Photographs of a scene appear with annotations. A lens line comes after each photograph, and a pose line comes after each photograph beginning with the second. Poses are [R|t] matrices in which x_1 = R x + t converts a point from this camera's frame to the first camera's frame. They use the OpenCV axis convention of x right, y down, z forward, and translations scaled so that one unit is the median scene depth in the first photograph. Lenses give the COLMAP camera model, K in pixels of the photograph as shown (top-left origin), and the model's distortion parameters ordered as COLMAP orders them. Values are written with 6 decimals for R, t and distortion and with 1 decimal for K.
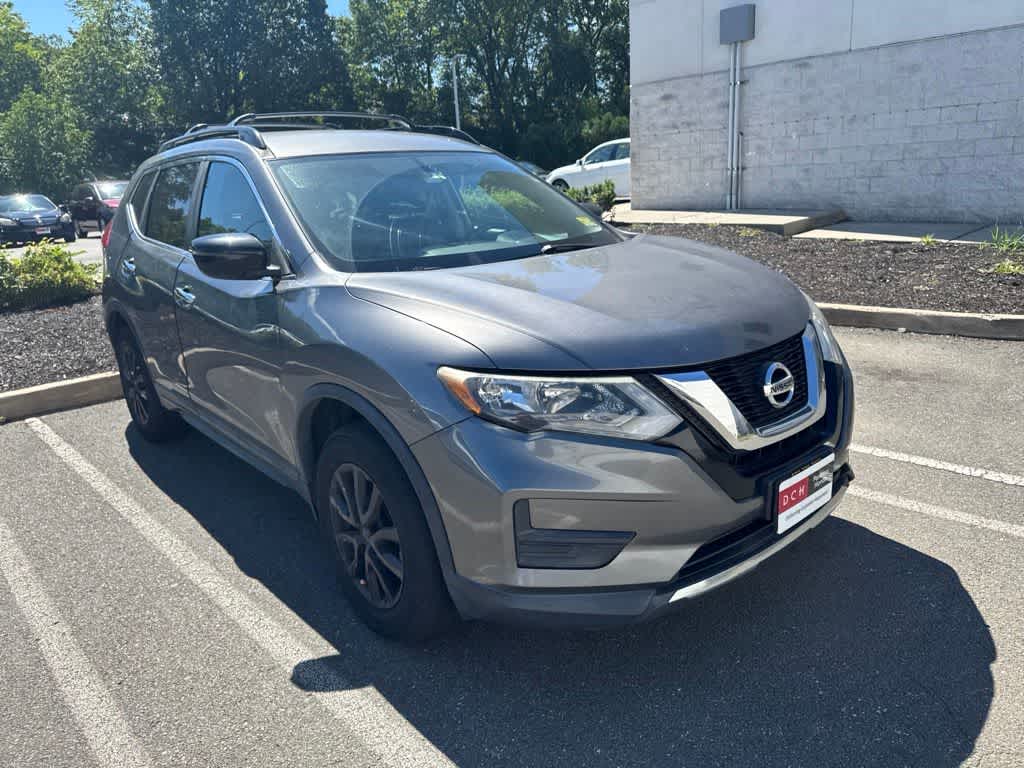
lens RADIAL K [[734.3, 0, 515.4], [0, 734.3, 381.8], [0, 0, 1]] dist [0.024415, -0.025354]
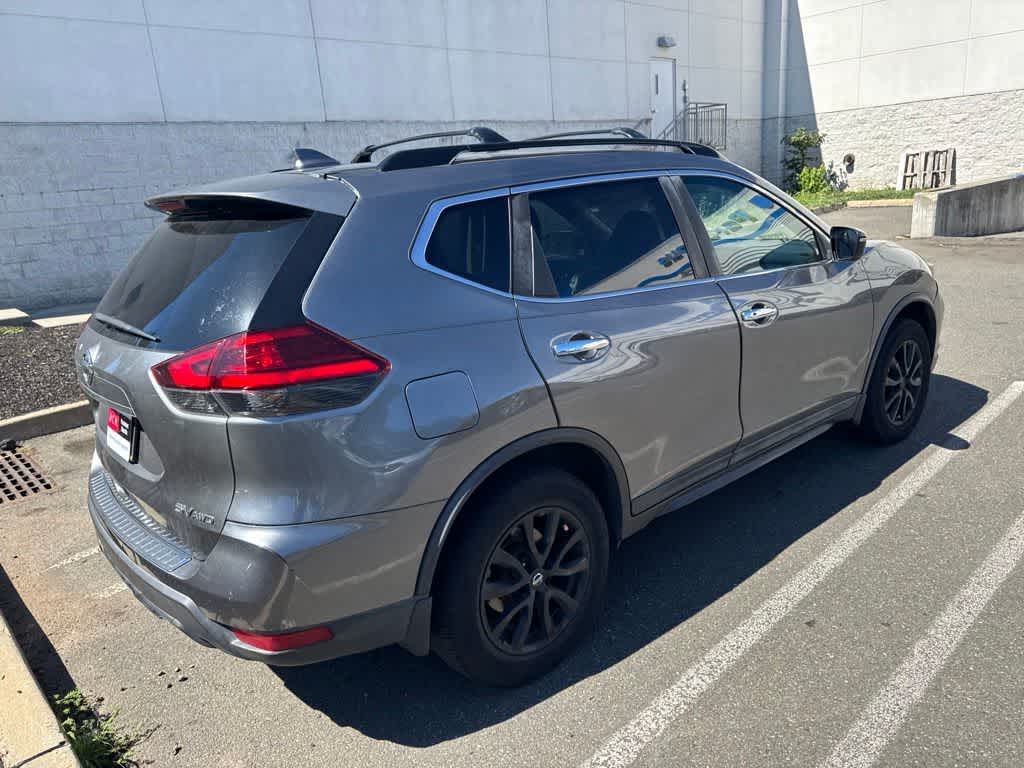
lens RADIAL K [[734.3, 0, 520.1], [0, 734.3, 387.2], [0, 0, 1]] dist [0.024415, -0.025354]
pose [[-0.015228, -0.211984, 0.977154, -0.494492], [0.344023, 0.916492, 0.204185, -0.118597], [-0.938838, 0.339273, 0.058971, 0.453818]]
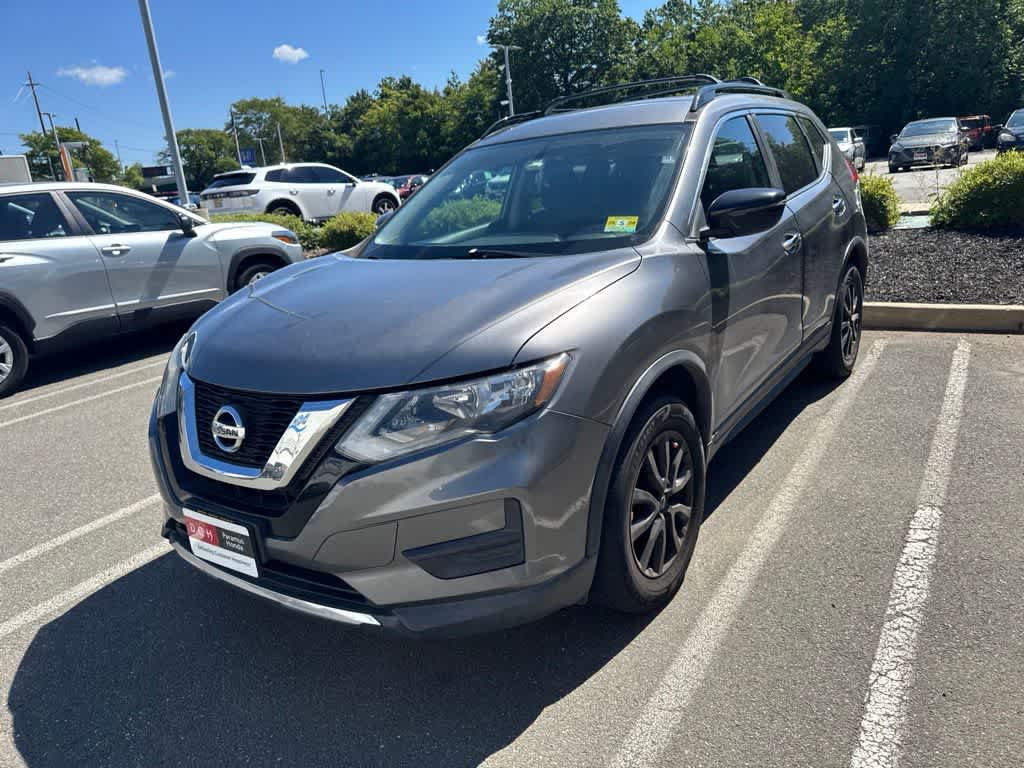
lens RADIAL K [[734.3, 0, 517.5], [0, 734.3, 387.6], [0, 0, 1]] dist [0.024415, -0.025354]
pose [[0.273775, 0.307510, -0.911309, 0.308216], [-0.187094, 0.946438, 0.263157, -0.087032], [0.943421, 0.098455, 0.316645, 0.241870]]
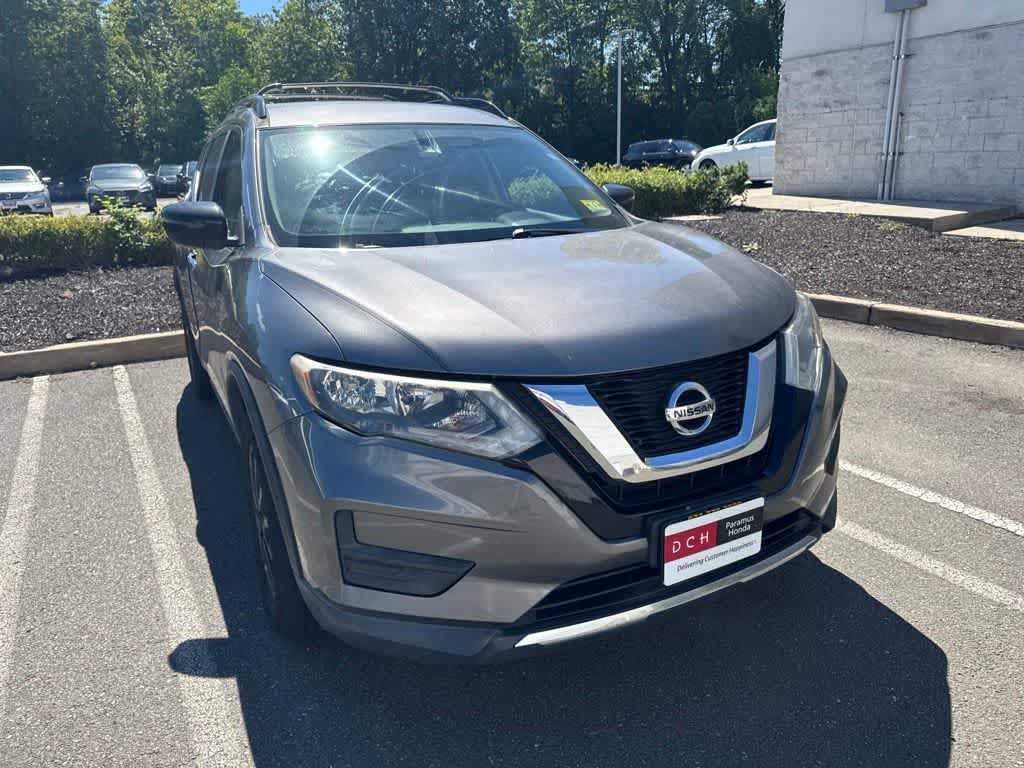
lens RADIAL K [[734.3, 0, 510.2], [0, 734.3, 377.5], [0, 0, 1]] dist [0.024415, -0.025354]
pose [[0.973666, 0.090614, -0.209197, 0.075625], [-0.085956, 0.995808, 0.031271, -0.009228], [0.211154, -0.012466, 0.977373, 0.032487]]
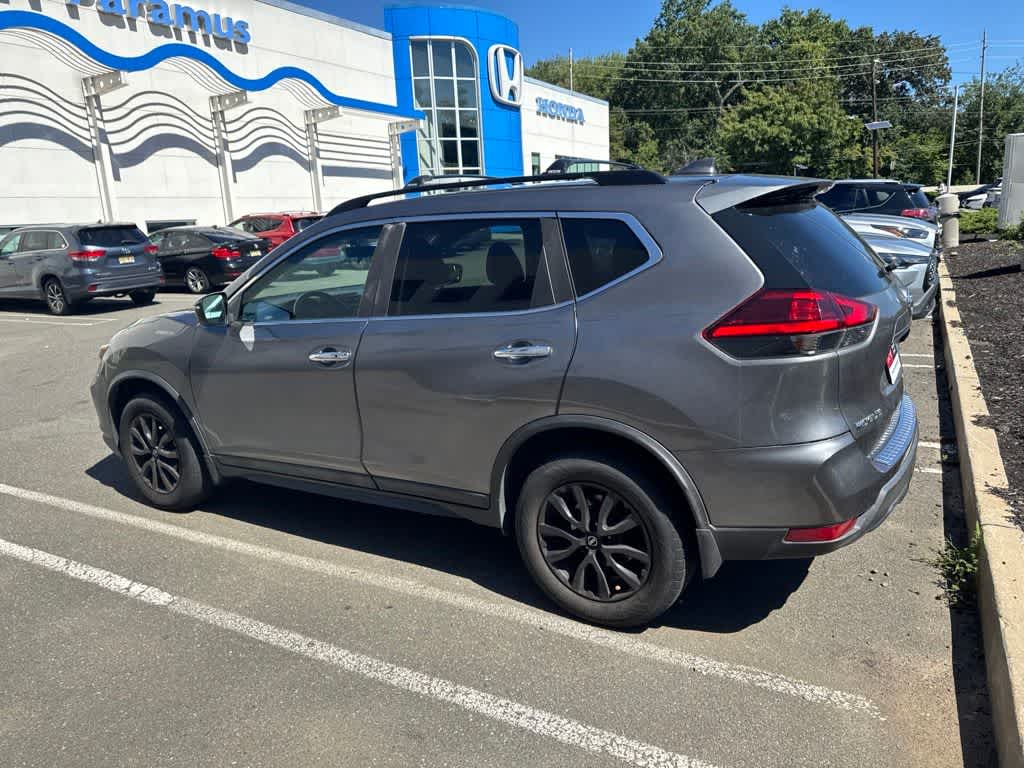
lens RADIAL K [[734.3, 0, 515.5], [0, 734.3, 384.6], [0, 0, 1]] dist [0.024415, -0.025354]
pose [[-0.940602, 0.180611, -0.287485, 0.012744], [0.020127, 0.874936, 0.483821, -0.245501], [0.338914, 0.449296, -0.826601, 0.812229]]
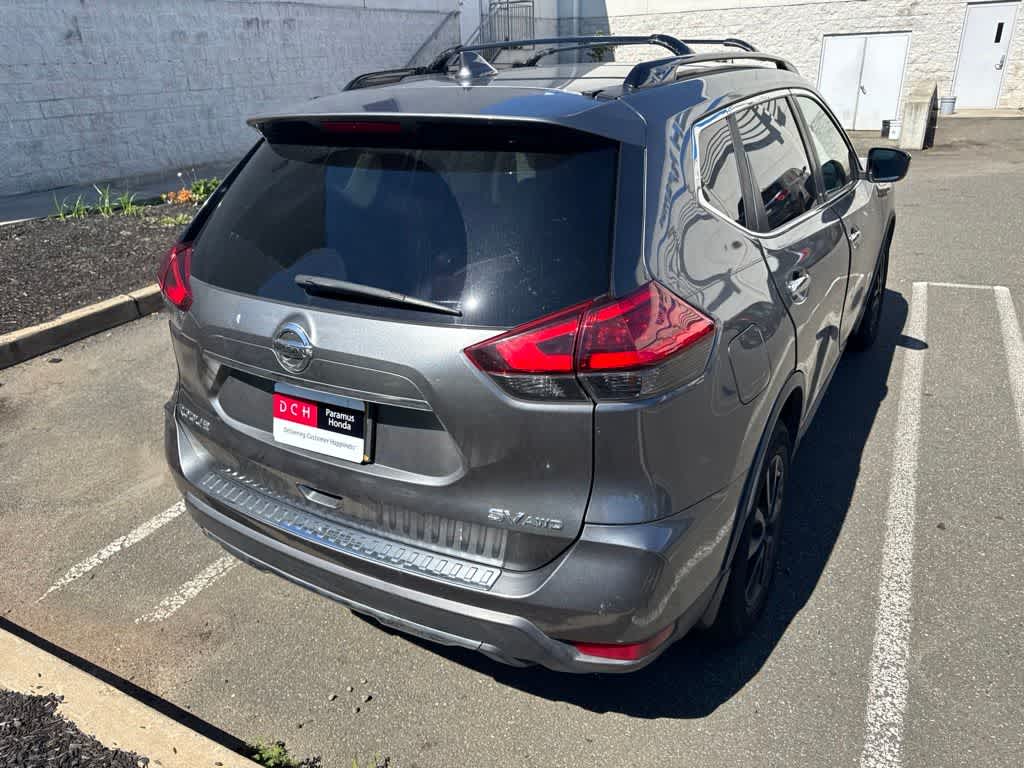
lens RADIAL K [[734.3, 0, 517.1], [0, 734.3, 381.9], [0, 0, 1]] dist [0.024415, -0.025354]
pose [[-0.328577, -0.312291, 0.891354, -0.436525], [0.311081, 0.855310, 0.414336, -0.177302], [-0.891777, 0.413424, -0.183887, 0.591431]]
